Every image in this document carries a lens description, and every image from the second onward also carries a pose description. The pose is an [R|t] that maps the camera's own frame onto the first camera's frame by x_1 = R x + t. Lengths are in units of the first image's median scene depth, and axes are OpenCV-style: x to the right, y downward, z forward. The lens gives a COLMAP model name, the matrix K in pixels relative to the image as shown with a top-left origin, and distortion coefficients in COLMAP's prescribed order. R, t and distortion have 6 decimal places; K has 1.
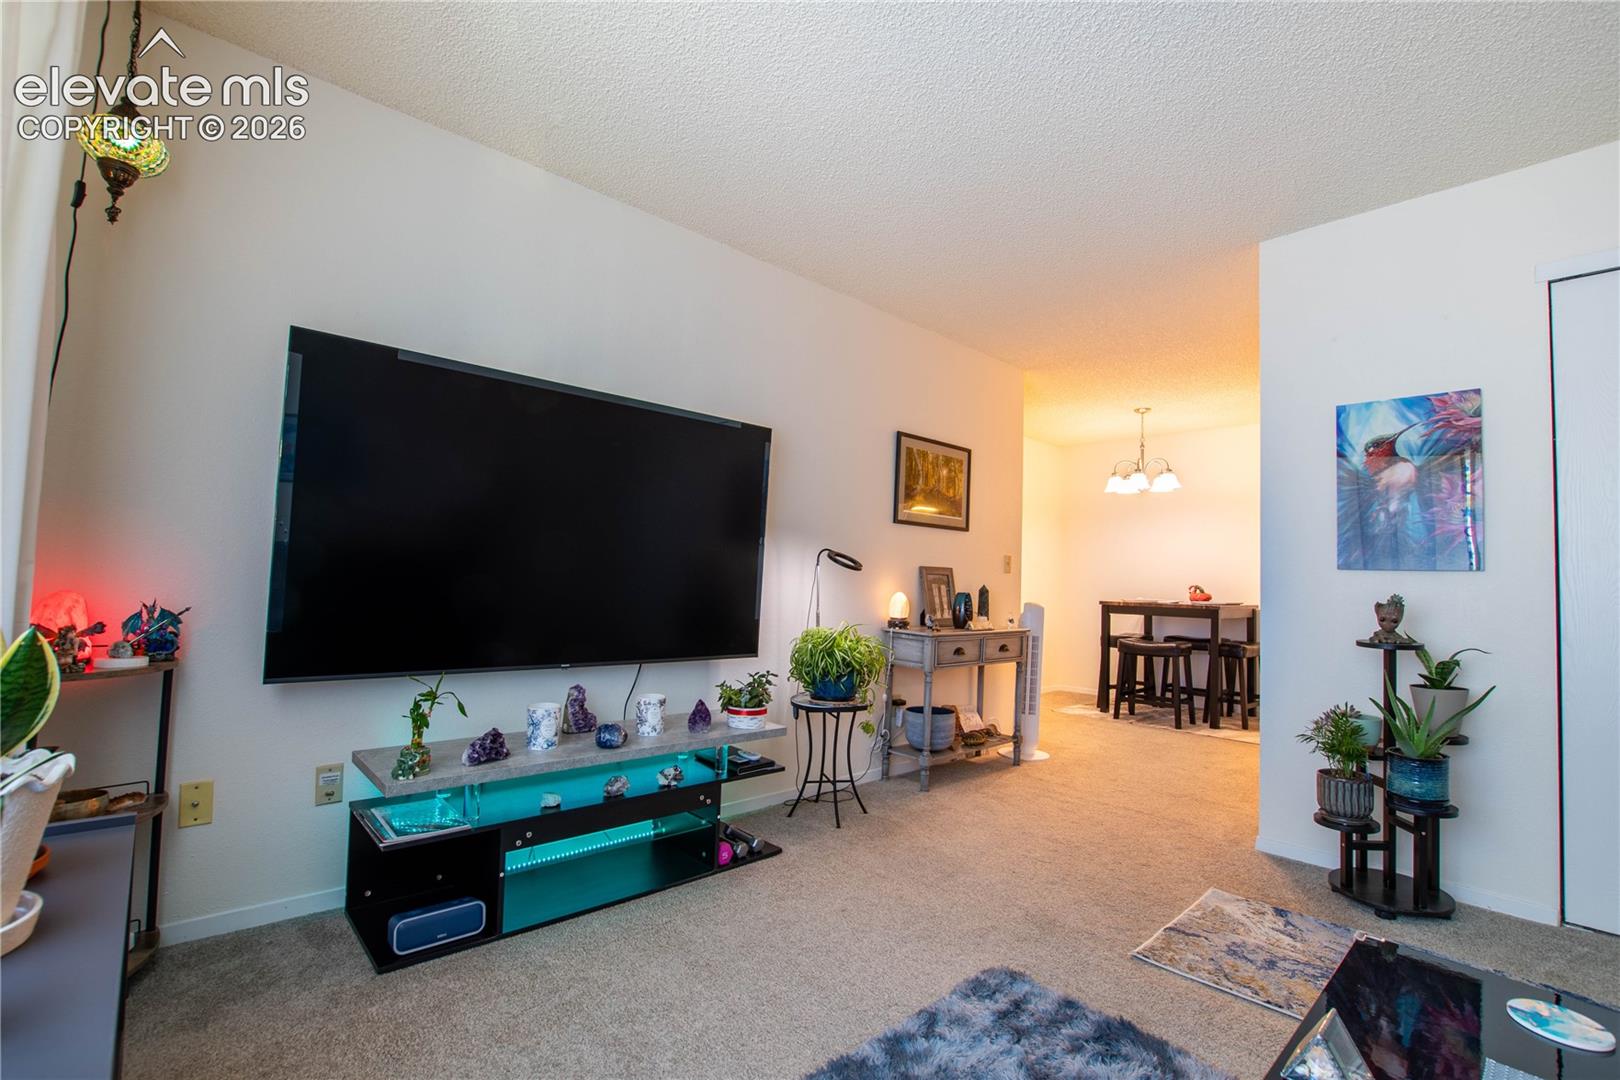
lens RADIAL K [[712.3, 0, 810.0], [0, 712.3, 540.0], [0, 0, 1]] dist [-0.029055, 0.000088]
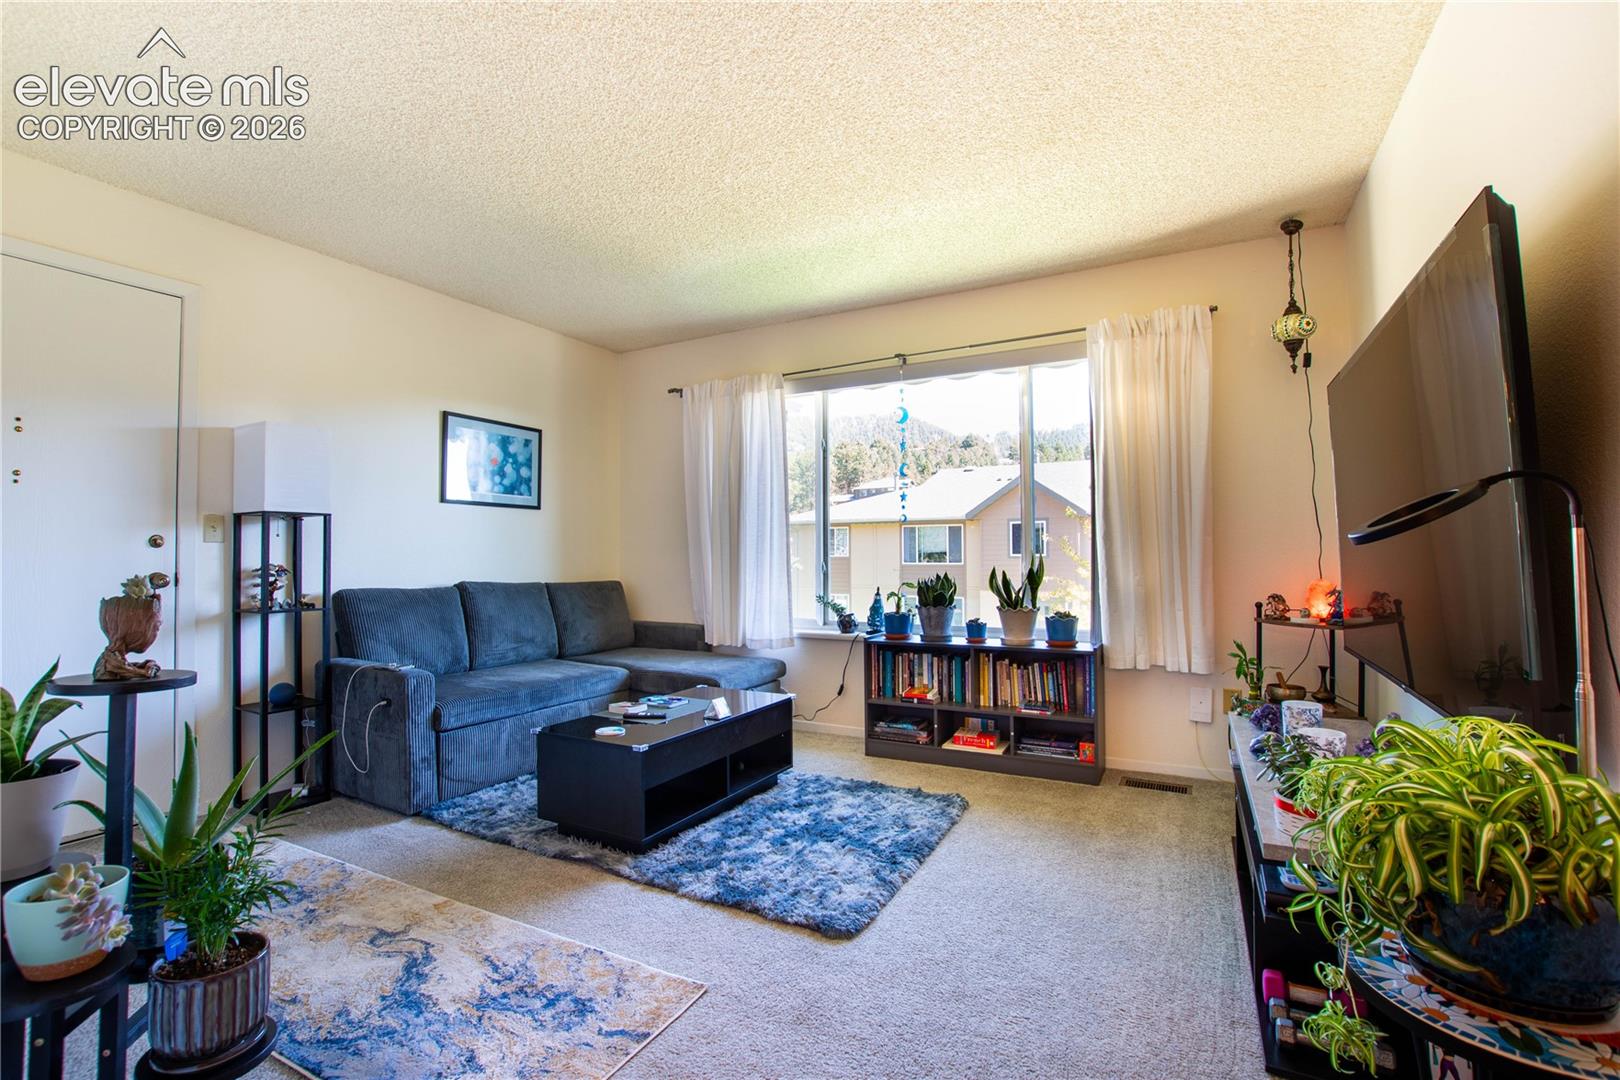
lens RADIAL K [[729.0, 0, 783.7], [0, 729.0, 535.2], [0, 0, 1]] dist [-0.035074, 0.008037]
pose [[-0.954265, -0.031560, -0.297292, 0.499118], [-0.005198, 0.996014, -0.089049, 0.082869], [0.298918, -0.083431, -0.950625, 1.472456]]
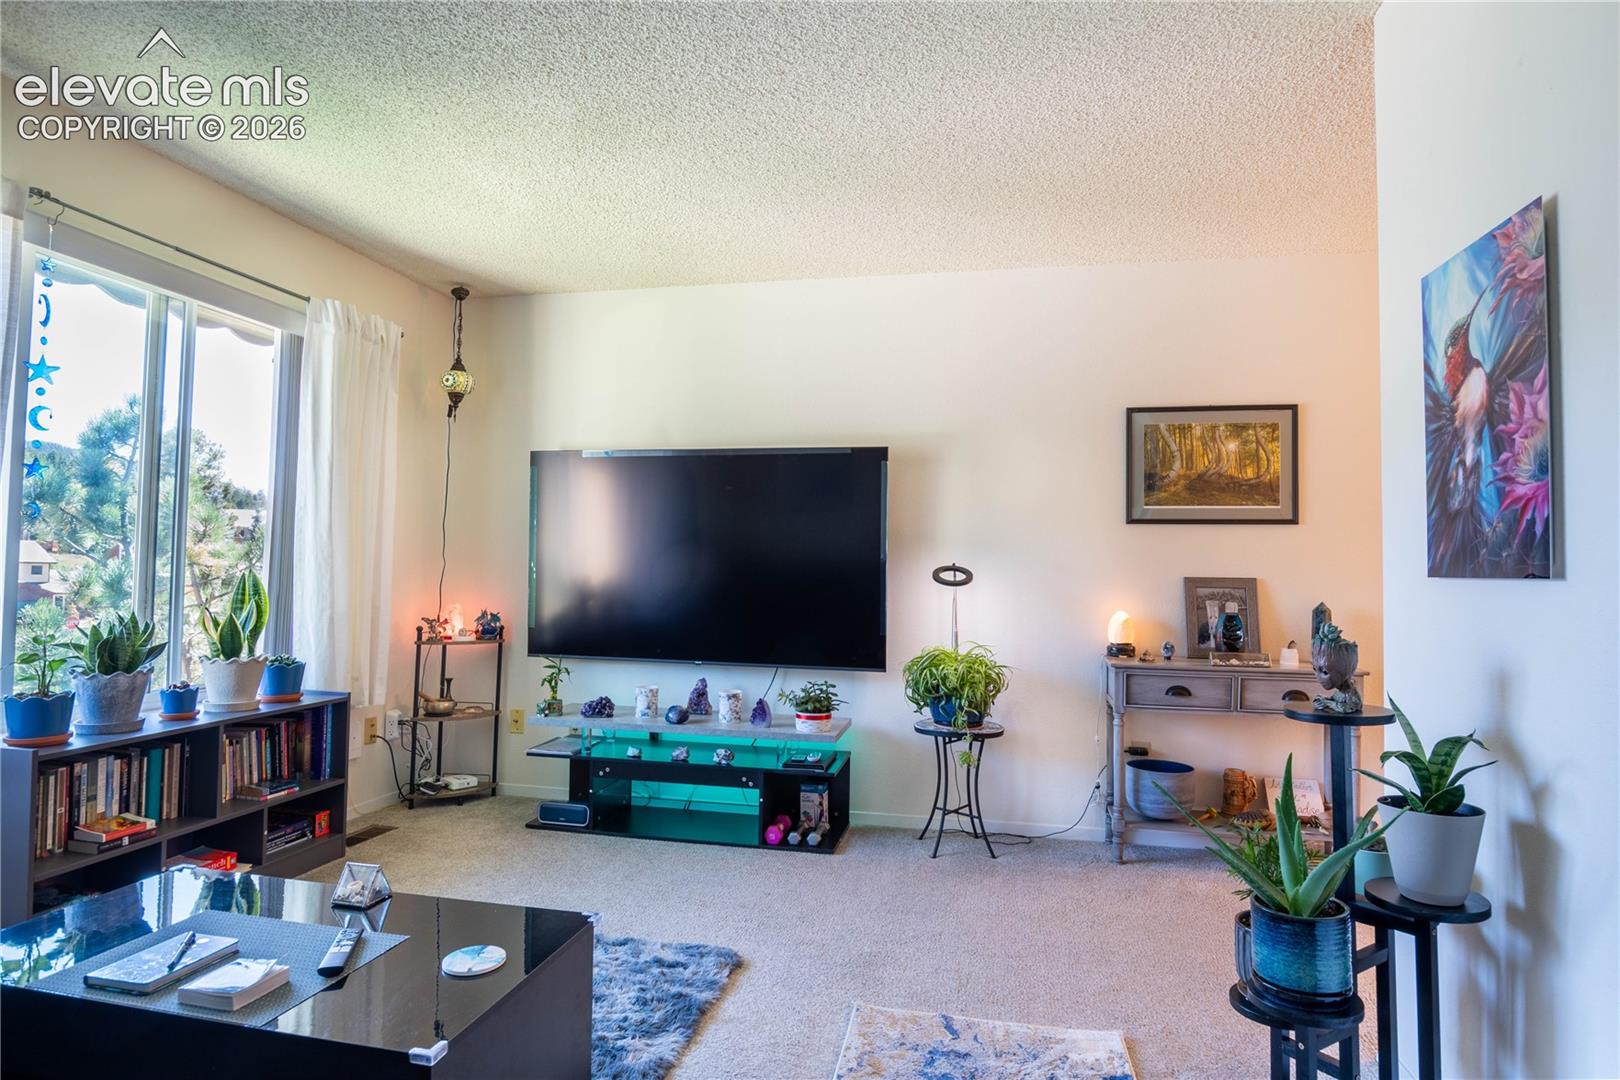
lens RADIAL K [[873.8, 0, 824.3], [0, 873.8, 527.2], [0, 0, 1]] dist [-0.024679, 0.000265]
pose [[0.582463, -0.064314, -0.810309, 1.065823], [0.048450, 0.997840, -0.044372, 0.009743], [0.811412, -0.013415, 0.584321, 0.235929]]
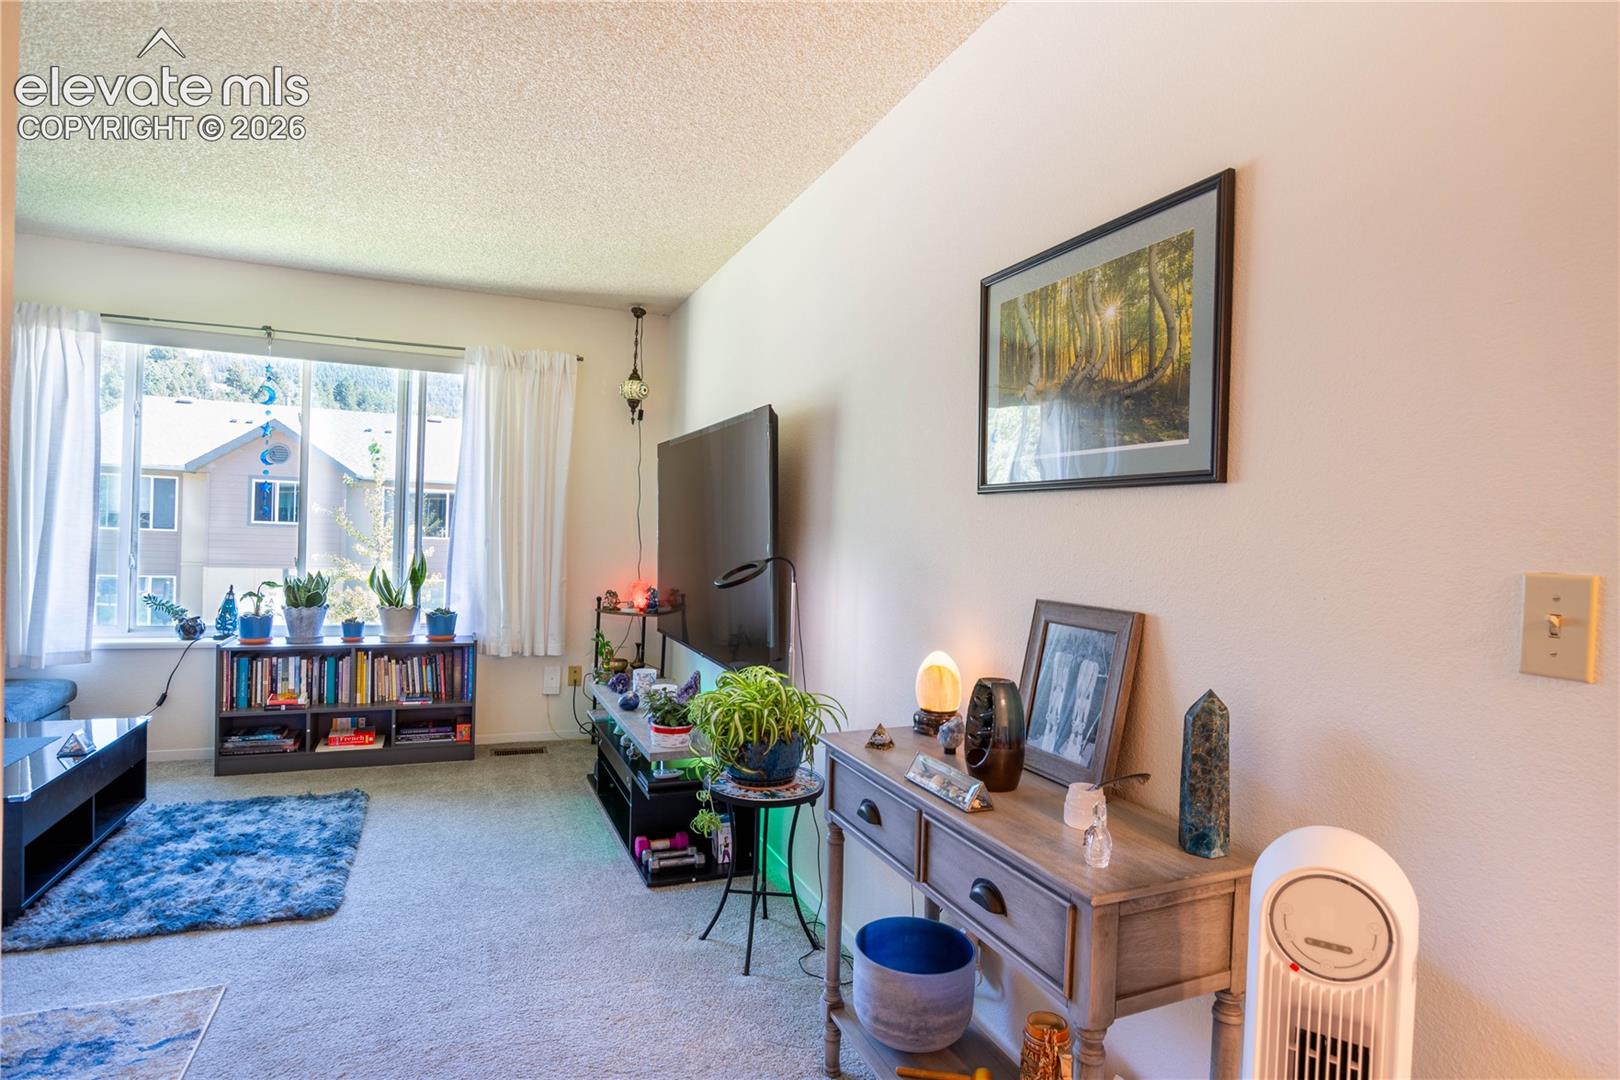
lens RADIAL K [[851.8, 0, 810.0], [0, 851.8, 540.0], [0, 0, 1]] dist [-0.025910, 0.000978]
pose [[-0.343557, -0.035079, -0.938477, 0.957976], [0.005641, 0.999207, -0.039414, 0.035232], [0.939115, -0.018835, -0.343086, 1.620937]]
